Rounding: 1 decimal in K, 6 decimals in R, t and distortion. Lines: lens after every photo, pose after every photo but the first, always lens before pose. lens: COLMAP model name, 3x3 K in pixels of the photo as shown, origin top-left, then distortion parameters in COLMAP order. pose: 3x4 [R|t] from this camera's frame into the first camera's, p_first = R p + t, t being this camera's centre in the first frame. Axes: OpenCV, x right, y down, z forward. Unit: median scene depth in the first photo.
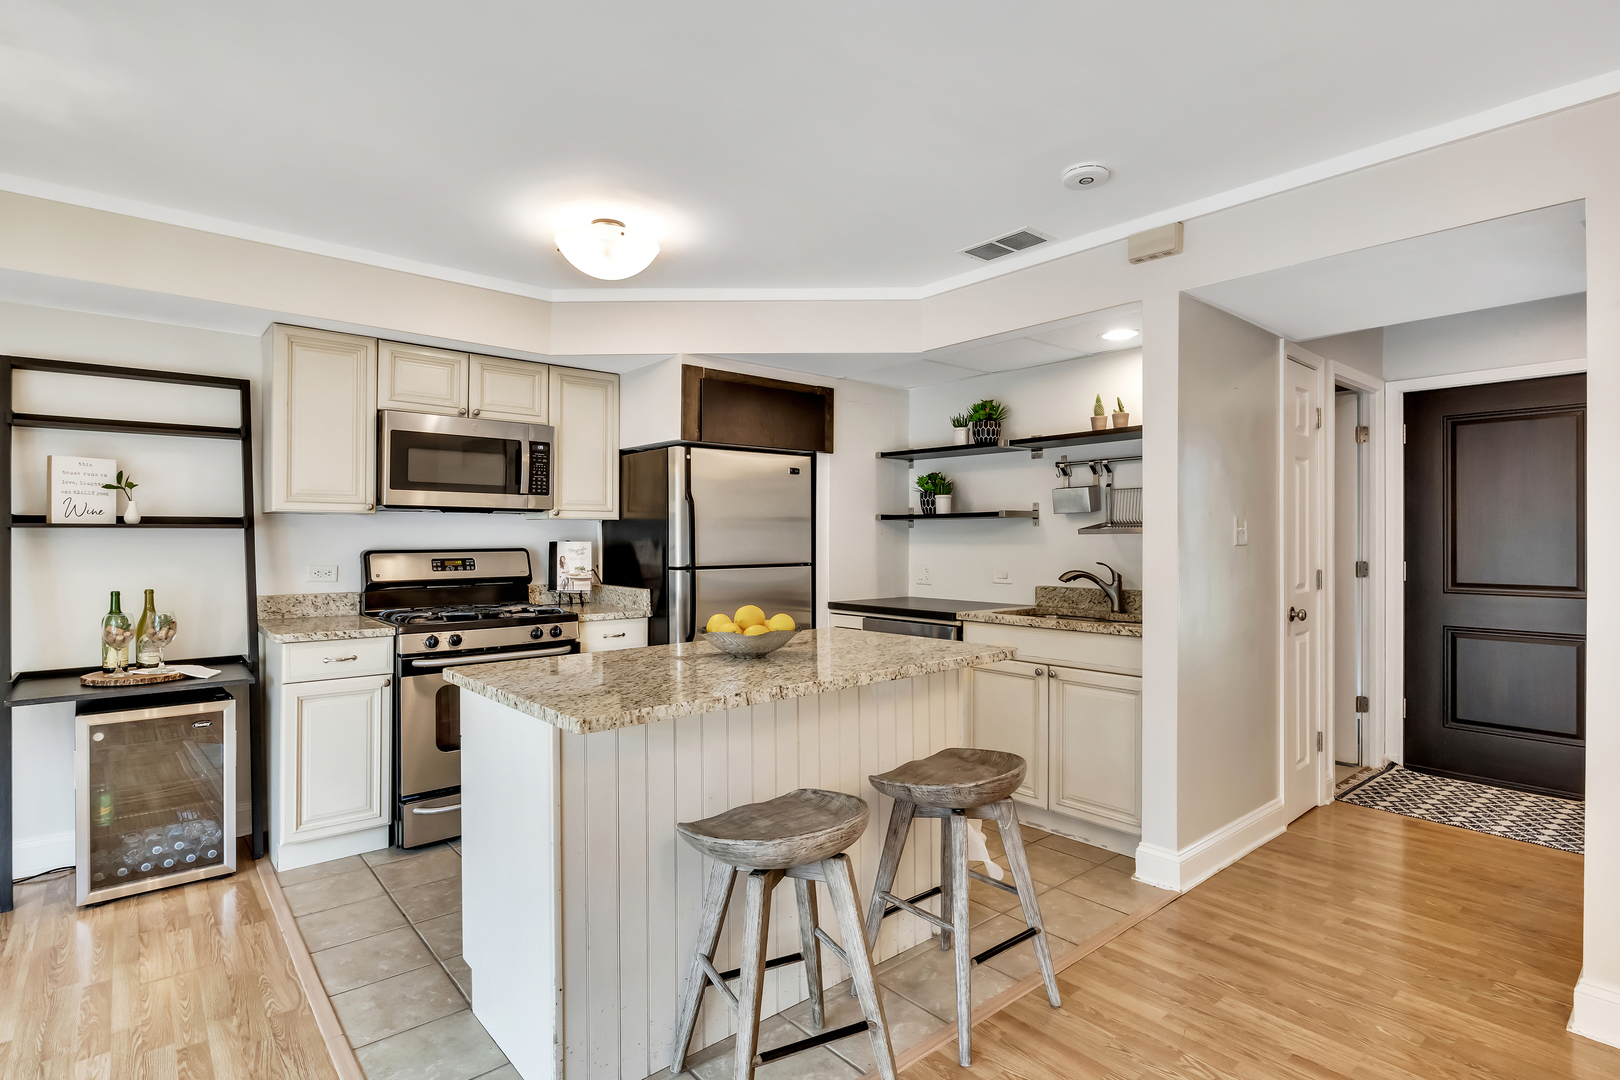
lens RADIAL K [[821.8, 0, 809.4], [0, 821.8, 541.2], [0, 0, 1]] dist [-0.012771, 0.005545]
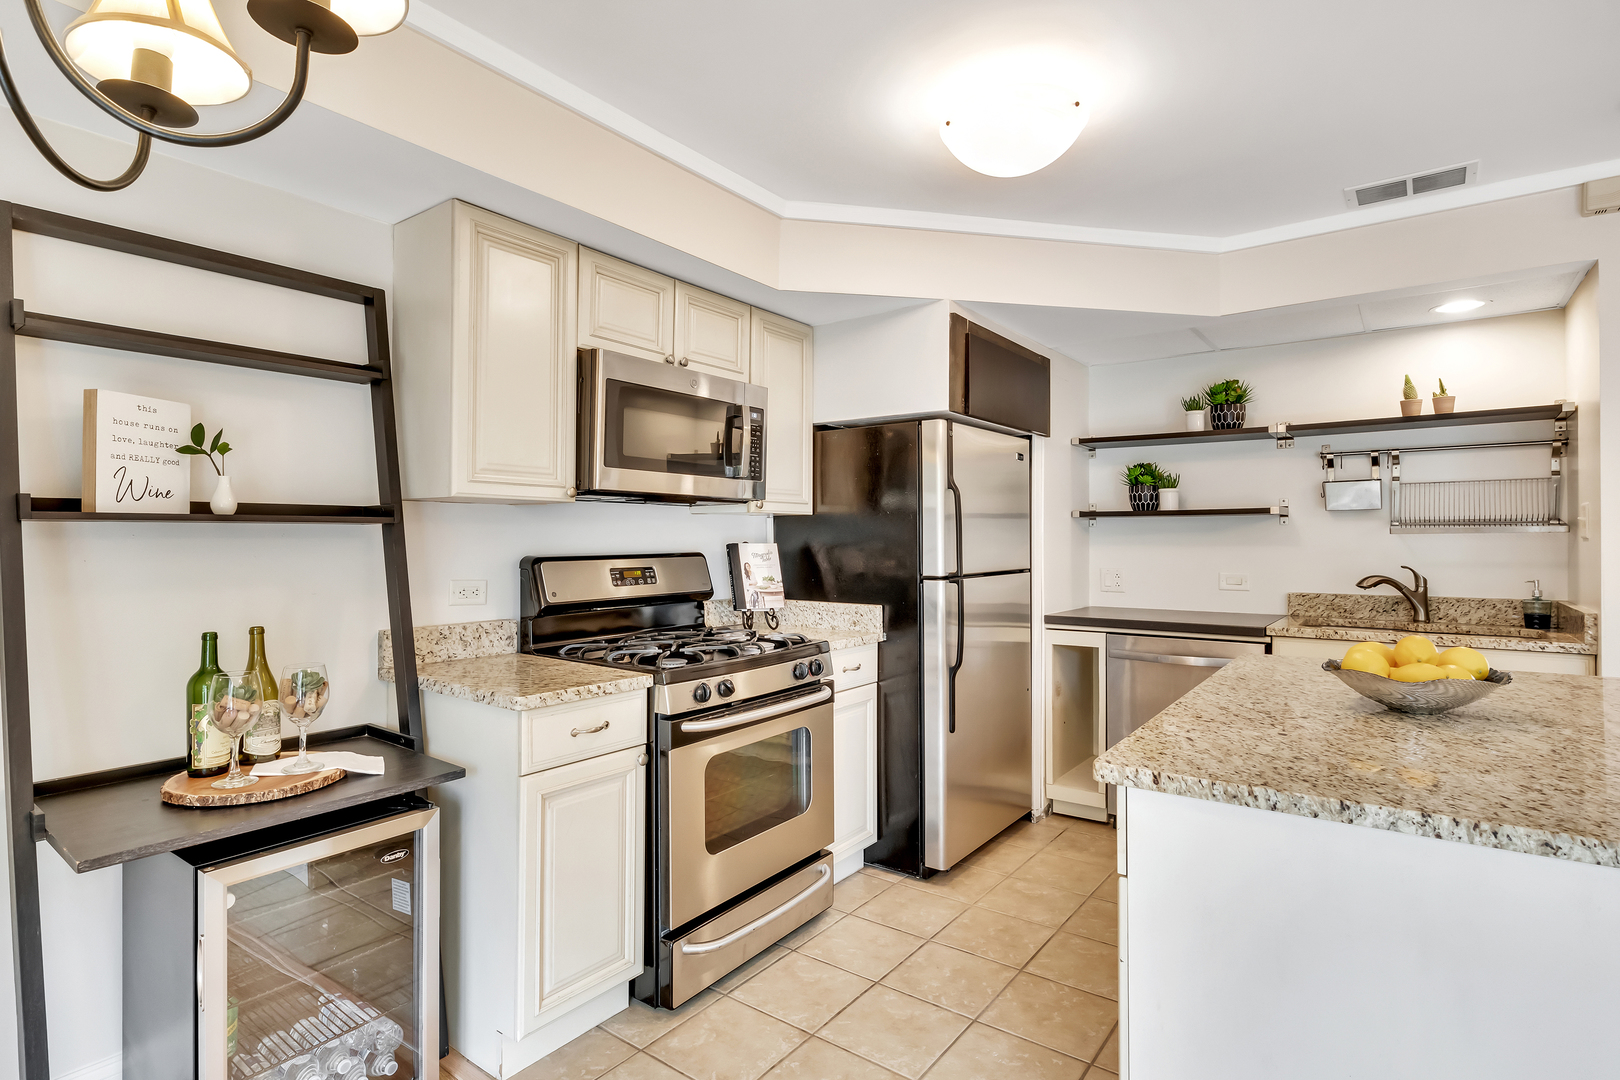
lens RADIAL K [[821.8, 0, 809.4], [0, 821.8, 533.6], [0, 0, 1]] dist [-0.012771, 0.005545]
pose [[0.975648, 0.000578, 0.219340, -0.461284], [0.001651, 0.999949, -0.009977, -0.000989], [-0.219335, 0.010096, 0.975597, 0.284316]]
